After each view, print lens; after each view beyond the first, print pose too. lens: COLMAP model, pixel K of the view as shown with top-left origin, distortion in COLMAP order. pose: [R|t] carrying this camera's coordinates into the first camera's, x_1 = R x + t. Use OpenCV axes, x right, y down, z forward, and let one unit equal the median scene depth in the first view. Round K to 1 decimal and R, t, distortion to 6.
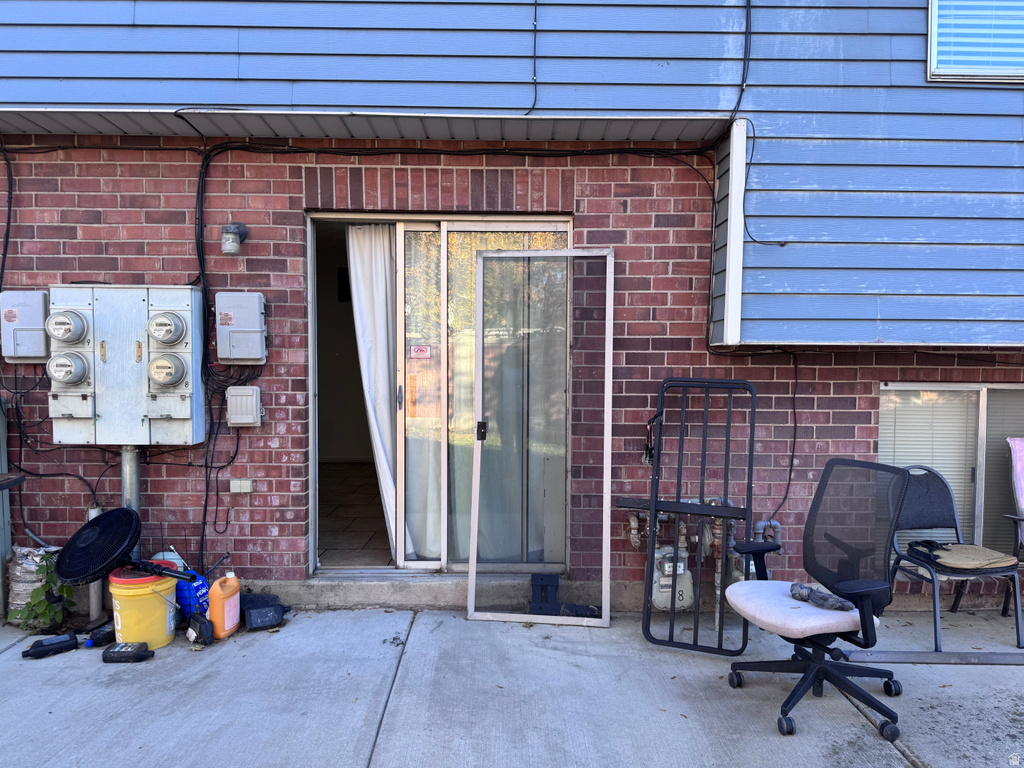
lens RADIAL K [[718.9, 0, 516.4], [0, 718.9, 389.9], [0, 0, 1]] dist [0.053754, -0.066518]
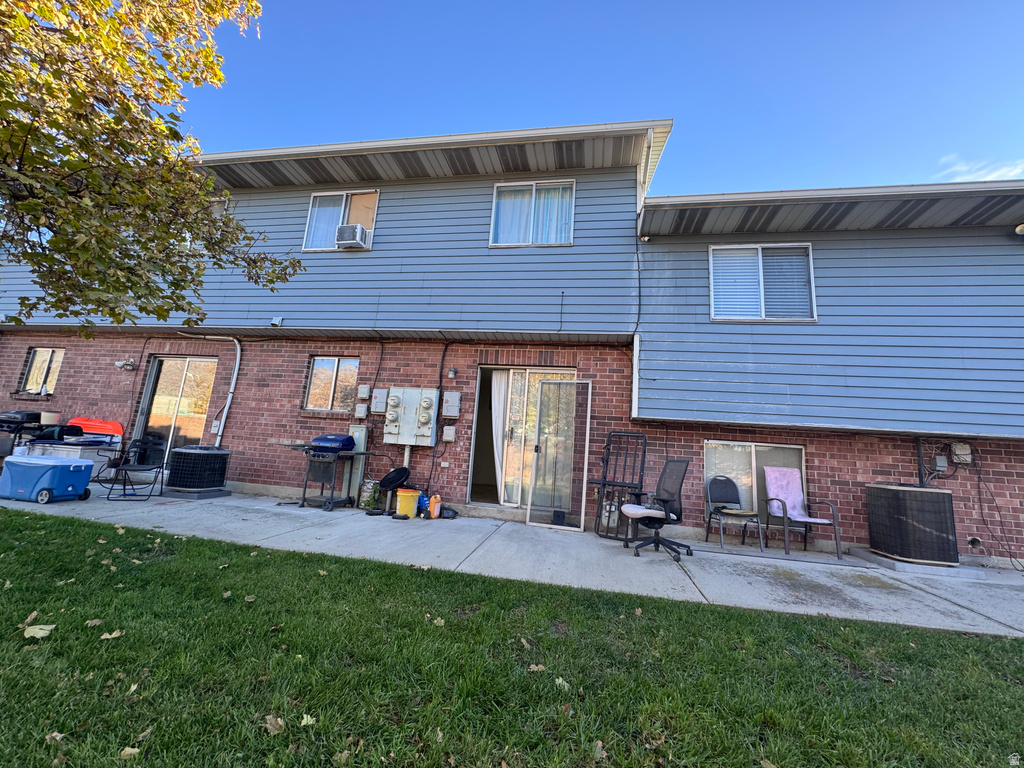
lens RADIAL K [[410.5, 0, 511.1], [0, 410.5, 379.5], [0, 0, 1]] dist [-0.006162, 0.001913]
pose [[0.980068, 0.028772, -0.196566, 0.143195], [-0.075525, 0.969128, -0.234707, 0.169113], [0.183745, 0.244874, 0.951984, -0.460229]]
